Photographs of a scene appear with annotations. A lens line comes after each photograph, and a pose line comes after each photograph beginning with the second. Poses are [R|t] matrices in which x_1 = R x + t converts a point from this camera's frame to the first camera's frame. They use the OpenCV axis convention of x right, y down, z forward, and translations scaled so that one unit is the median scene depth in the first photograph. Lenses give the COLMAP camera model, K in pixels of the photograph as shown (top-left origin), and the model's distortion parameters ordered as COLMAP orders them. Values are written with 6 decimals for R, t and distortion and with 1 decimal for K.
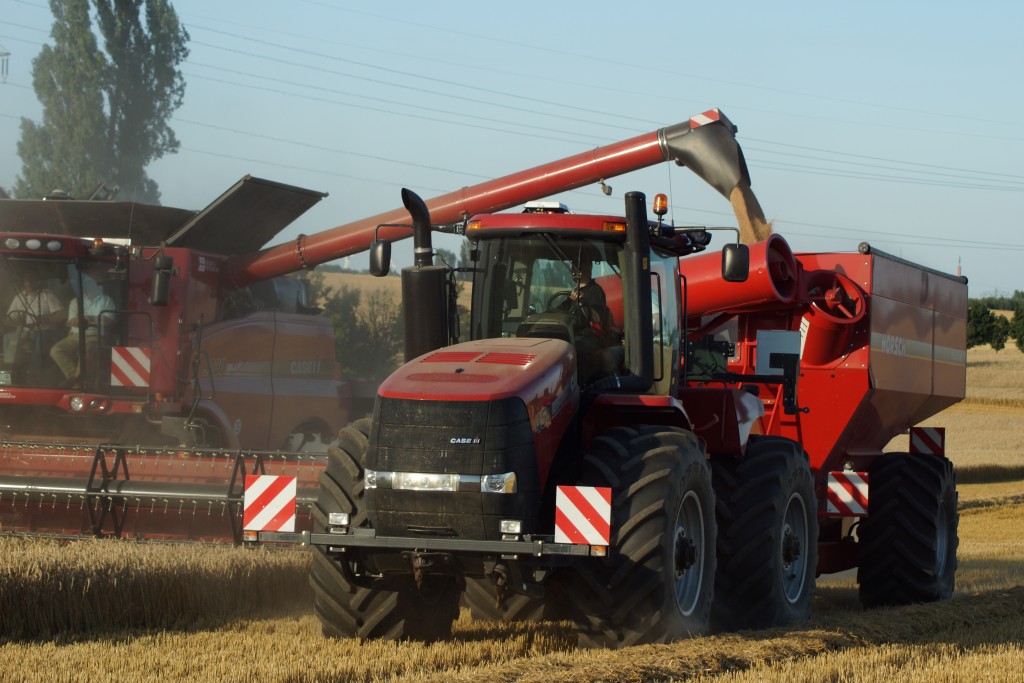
lens RADIAL K [[3393.0, 0, 512.0], [0, 3393.0, 341.5], [0, 0, 1]] dist [-0.086306, -2.401283]
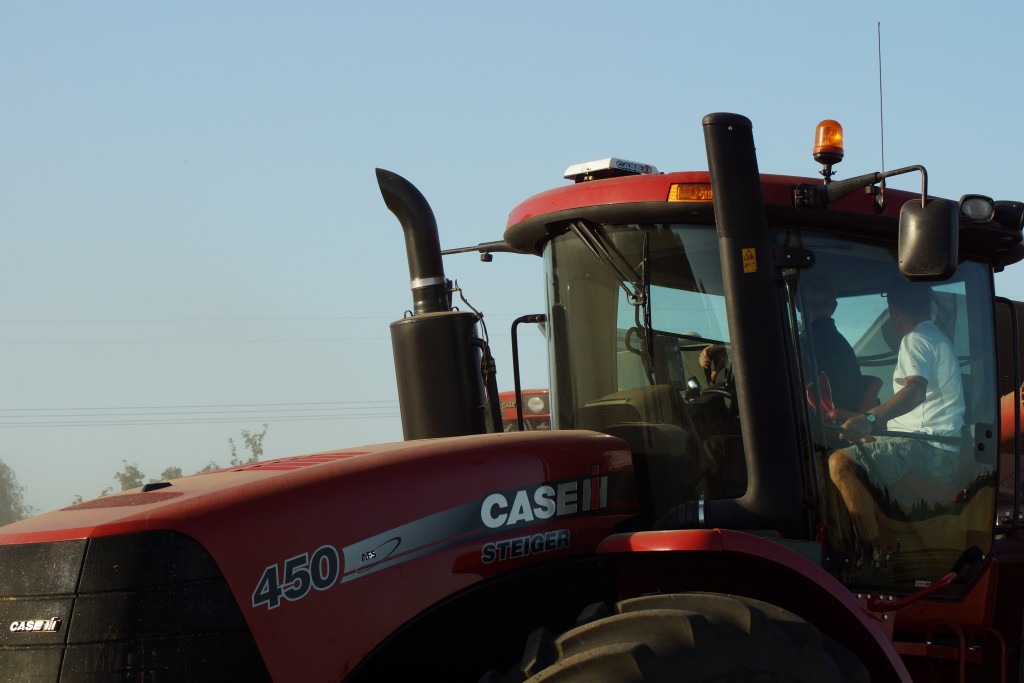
lens RADIAL K [[3393.0, 0, 512.0], [0, 3393.0, 341.5], [0, 0, 1]] dist [-0.086306, -2.401283]
pose [[0.814968, -0.085098, -0.573223, 0.308240], [0.026082, 0.993543, -0.110415, 0.043176], [0.578918, 0.075034, 0.811926, 0.649115]]
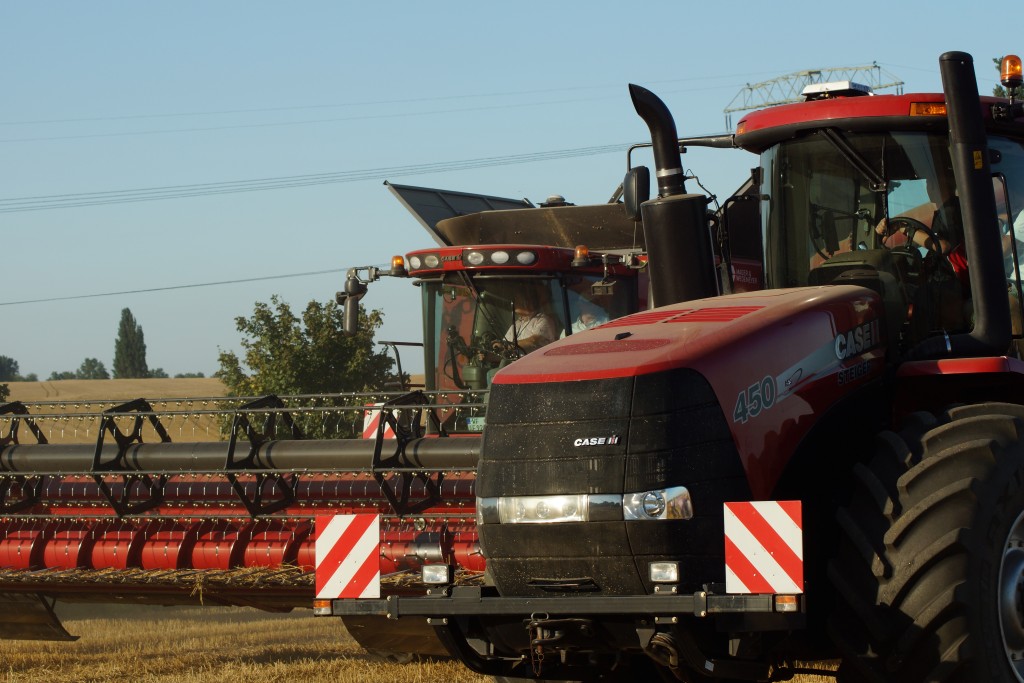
lens RADIAL K [[3393.0, 0, 512.0], [0, 3393.0, 341.5], [0, 0, 1]] dist [-0.086306, -2.401283]
pose [[0.943054, -0.073919, -0.324321, 0.177337], [0.064409, 0.997123, -0.039975, 0.034716], [0.326343, 0.016810, 0.945102, 0.388692]]
